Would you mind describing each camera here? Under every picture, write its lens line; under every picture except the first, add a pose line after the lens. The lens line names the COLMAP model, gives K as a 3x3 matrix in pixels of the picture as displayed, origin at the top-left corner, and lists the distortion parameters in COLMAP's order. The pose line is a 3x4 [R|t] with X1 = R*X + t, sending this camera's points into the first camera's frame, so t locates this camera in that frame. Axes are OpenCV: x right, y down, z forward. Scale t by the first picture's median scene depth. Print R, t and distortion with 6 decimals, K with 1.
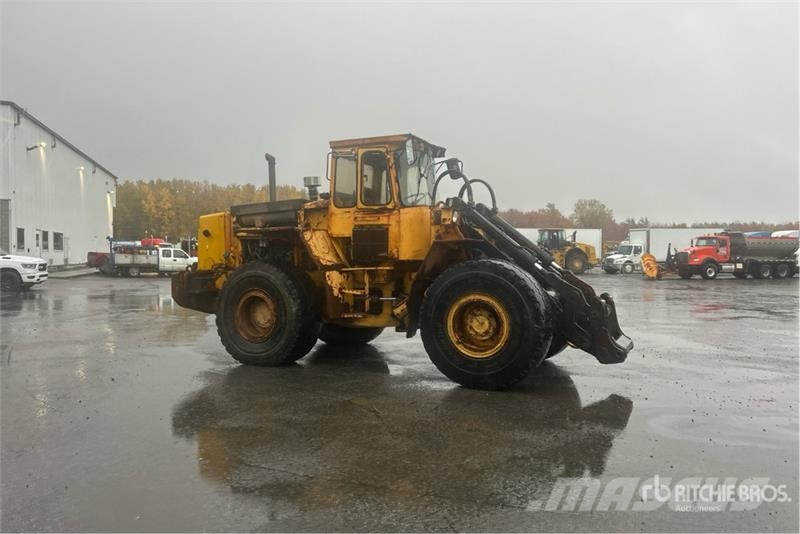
lens RADIAL K [[606.8, 0, 410.1], [0, 606.8, 260.9], [0, 0, 1]] dist [0.100439, -0.105680]
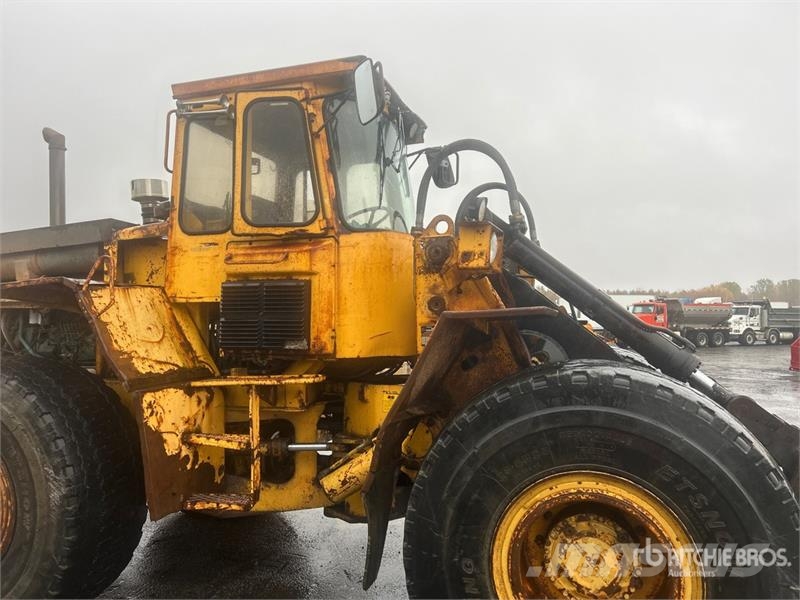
lens RADIAL K [[599.7, 0, 406.7], [0, 599.7, 297.4], [0, 0, 1]] dist [0.081743, -0.089996]
pose [[0.990873, 0.000004, 0.134799, -0.024698], [0.006757, 0.998741, -0.049700, -0.021071], [-0.134629, 0.050158, 0.989626, 0.555494]]
